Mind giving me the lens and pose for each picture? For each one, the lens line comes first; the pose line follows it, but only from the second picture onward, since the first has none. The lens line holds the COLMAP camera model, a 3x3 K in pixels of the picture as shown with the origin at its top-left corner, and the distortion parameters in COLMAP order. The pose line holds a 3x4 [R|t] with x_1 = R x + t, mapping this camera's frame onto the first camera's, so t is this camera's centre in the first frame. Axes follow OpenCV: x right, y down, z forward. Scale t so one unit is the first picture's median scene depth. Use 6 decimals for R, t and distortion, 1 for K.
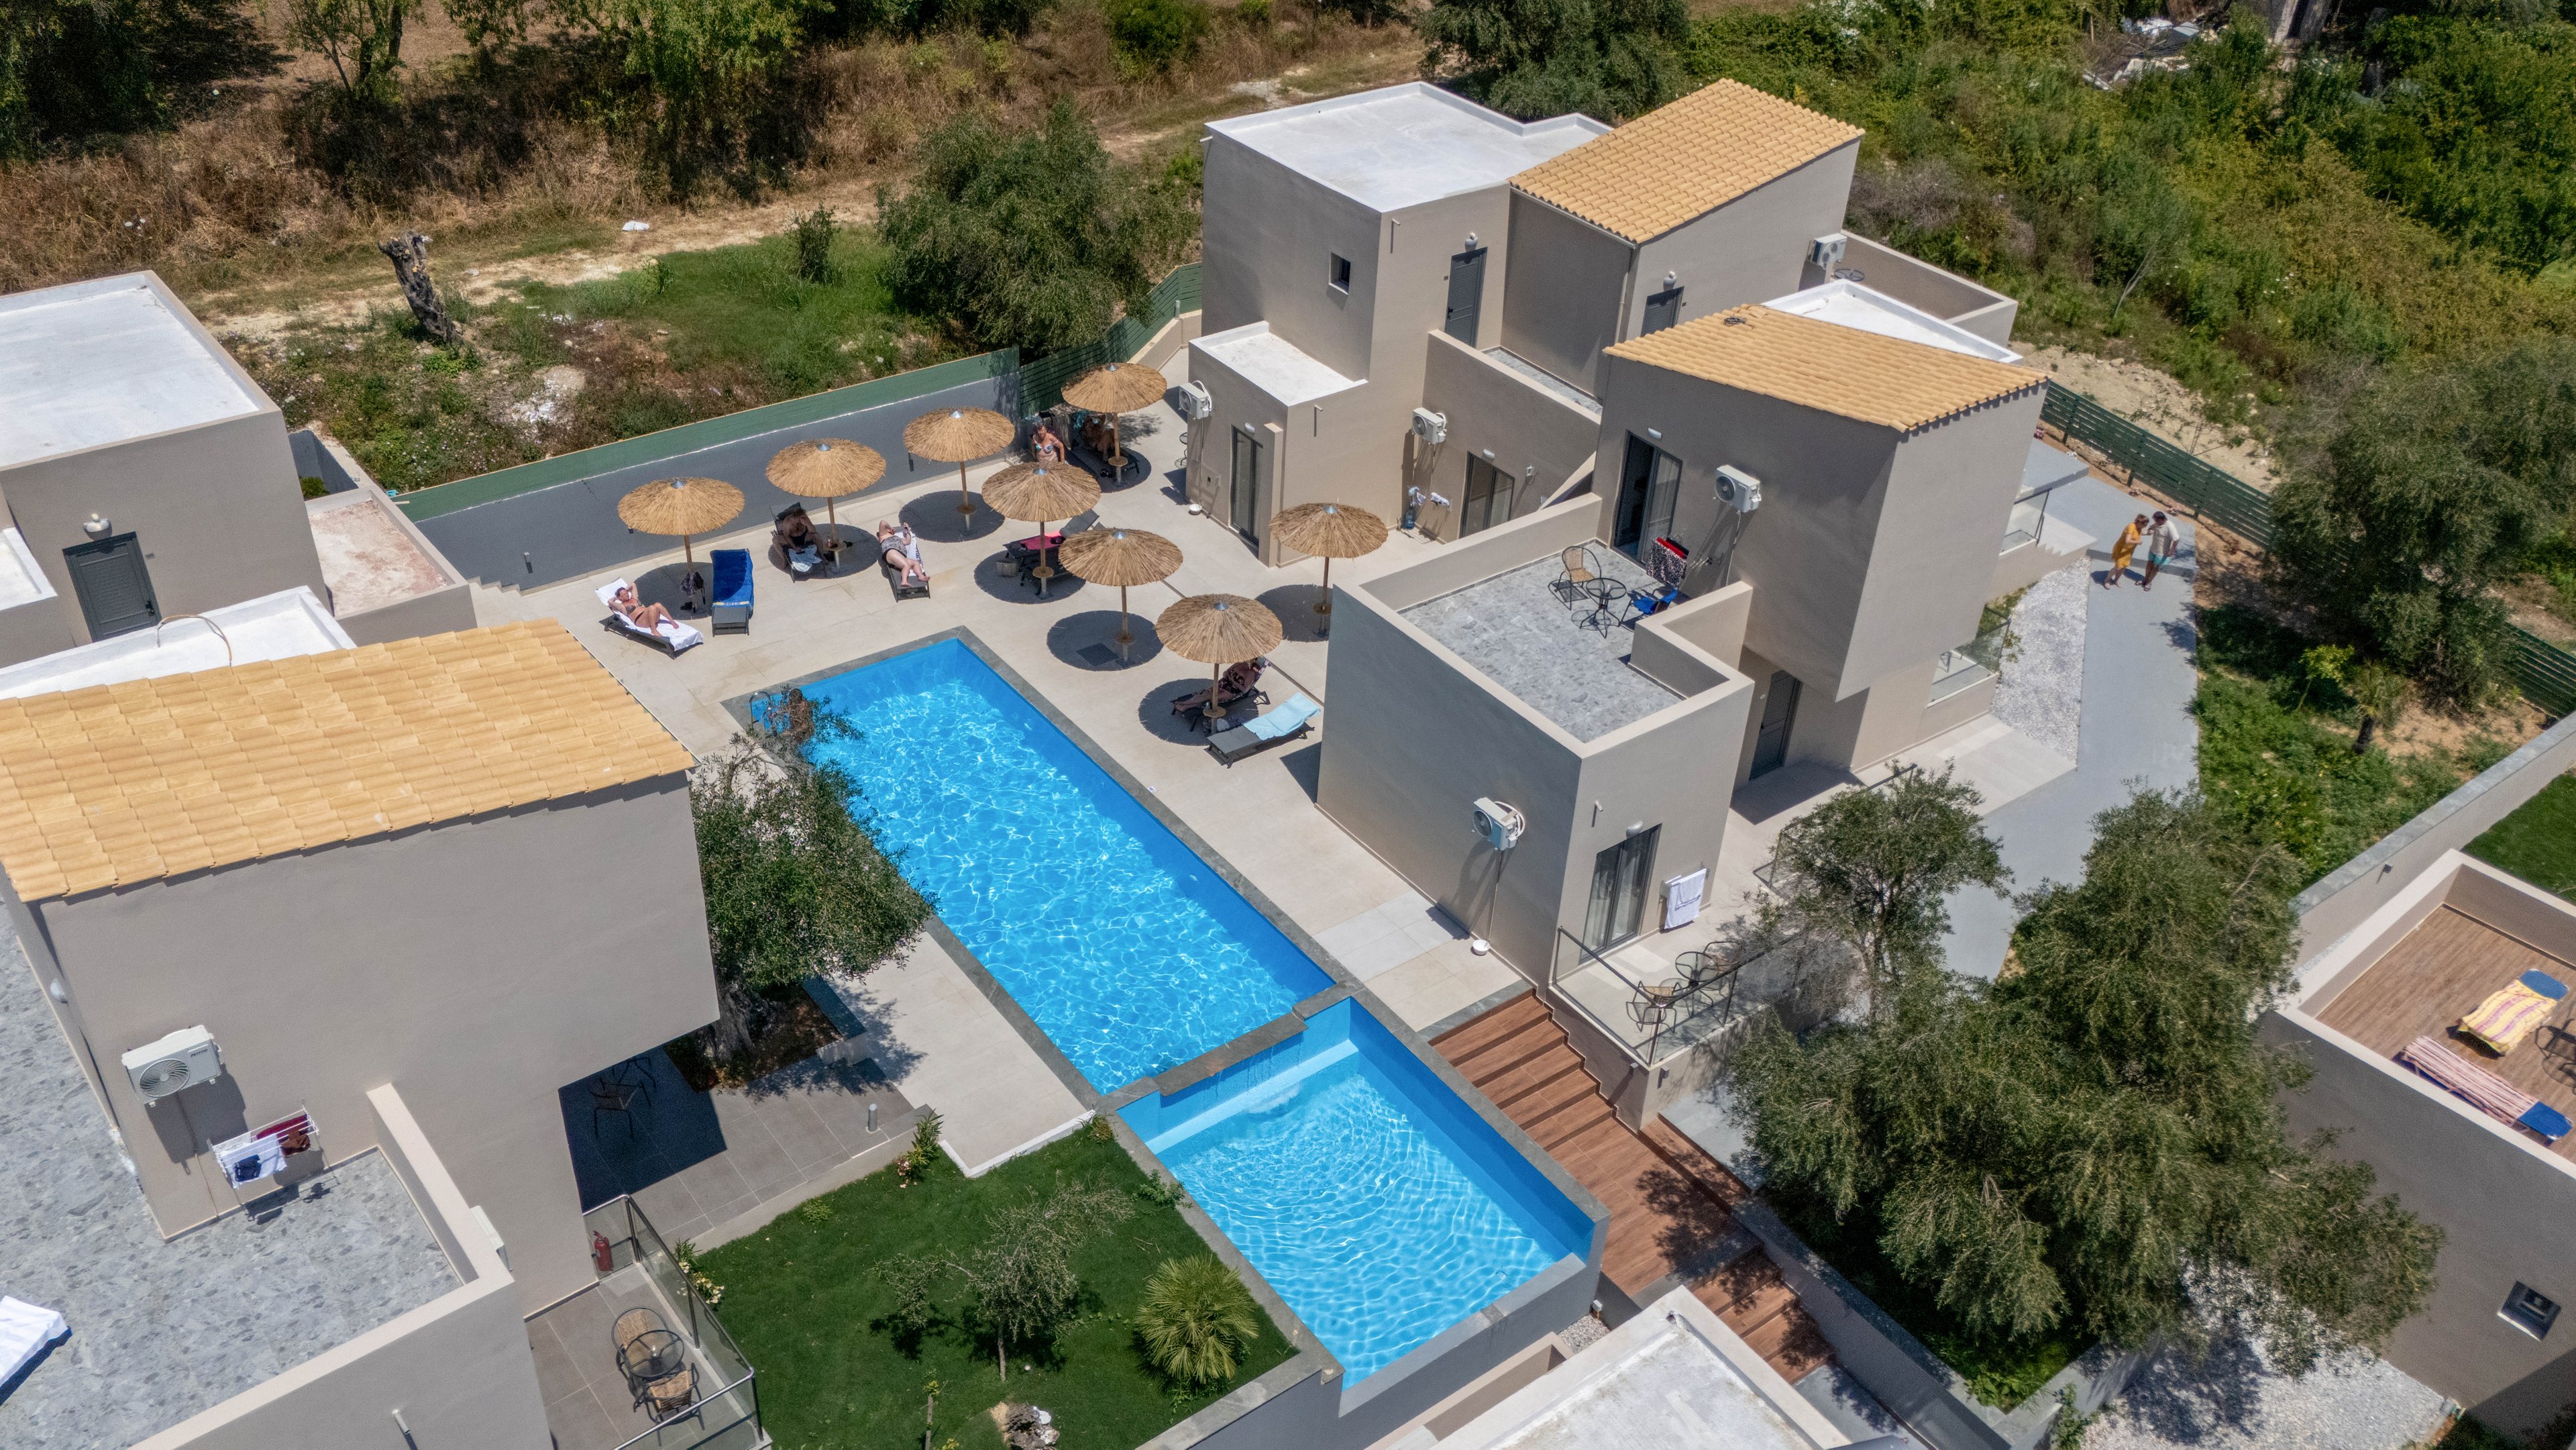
lens RADIAL K [[2061.8, 0, 1288.0], [0, 2061.8, 725.0], [0, 0, 1]] dist [0.087633, -0.082088]
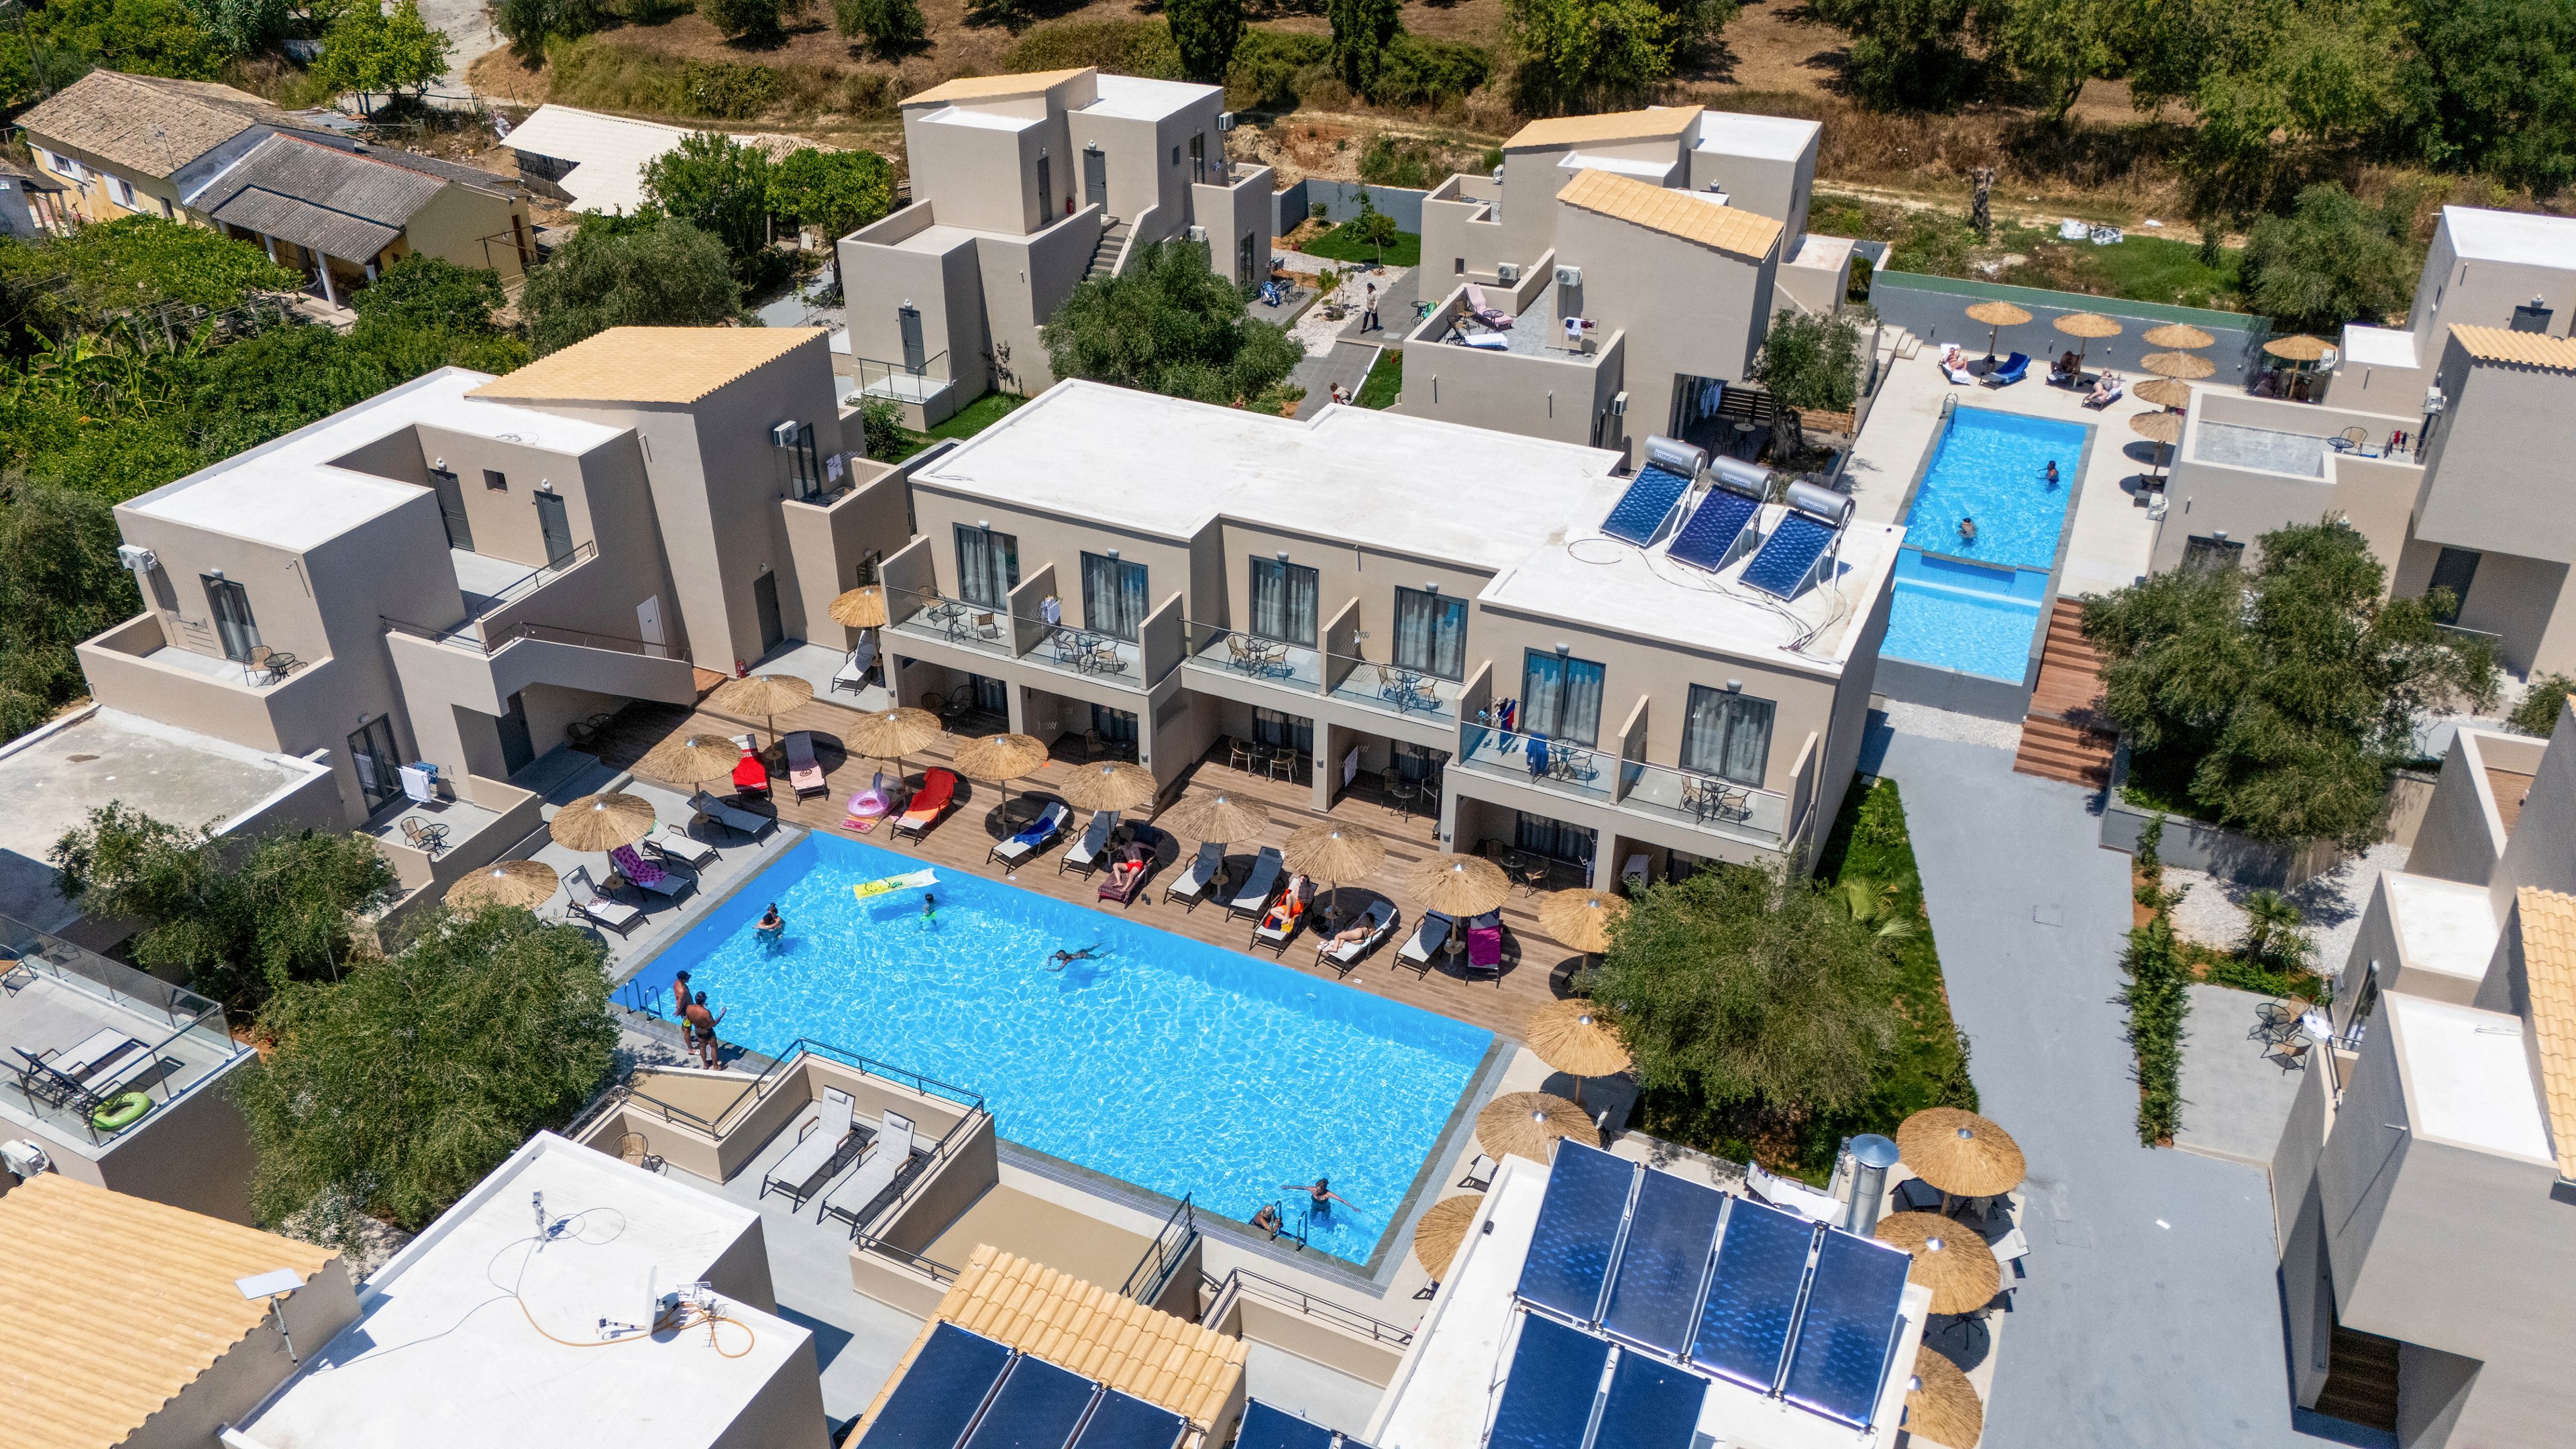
lens RADIAL K [[1855.0, 0, 1288.0], [0, 1855.0, 724.5], [0, 0, 1]] dist [0.067569, -0.052034]
pose [[0.485898, 0.417647, -0.767772, 0.767193], [-0.480165, 0.861561, 0.164785, 0.219729], [0.730305, 0.288588, 0.619170, -0.380732]]
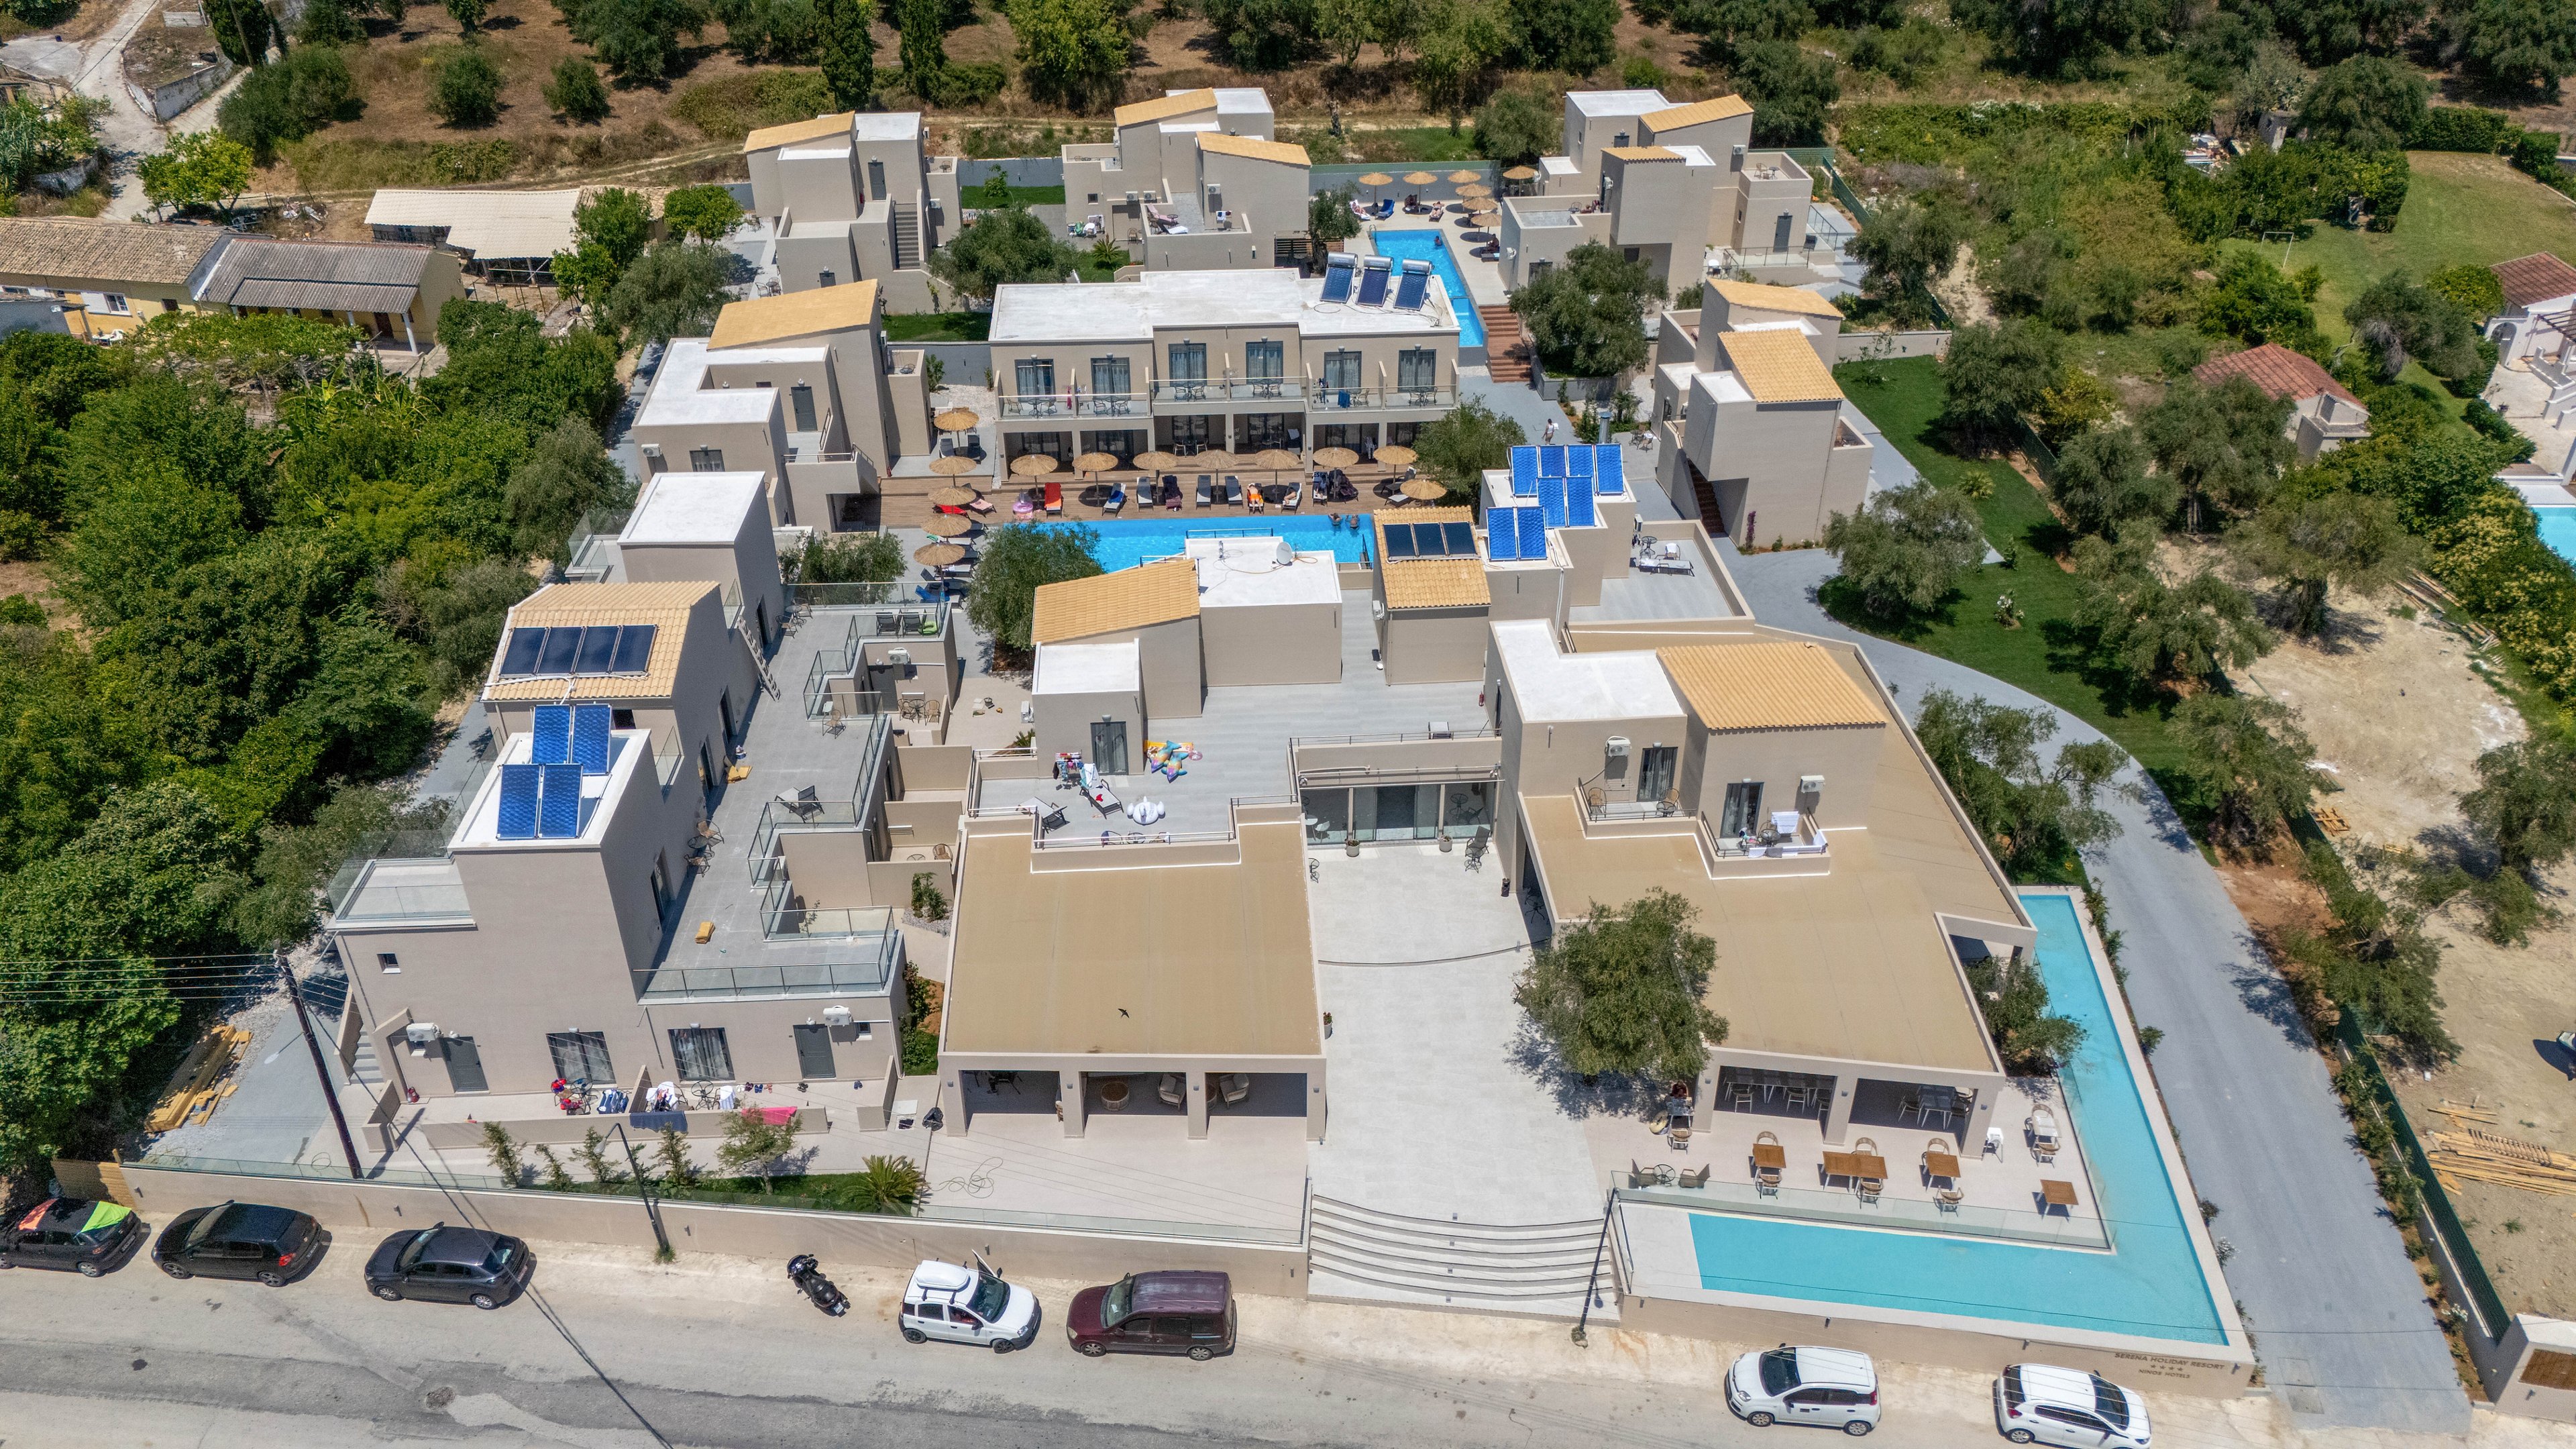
lens RADIAL K [[1855.0, 0, 1288.0], [0, 1855.0, 724.5], [0, 0, 1]] dist [0.067569, -0.052034]
pose [[0.849824, 0.249316, -0.464372, 1.129247], [-0.265420, 0.963614, 0.031622, 0.639484], [0.455359, 0.096381, 0.885076, -1.566606]]
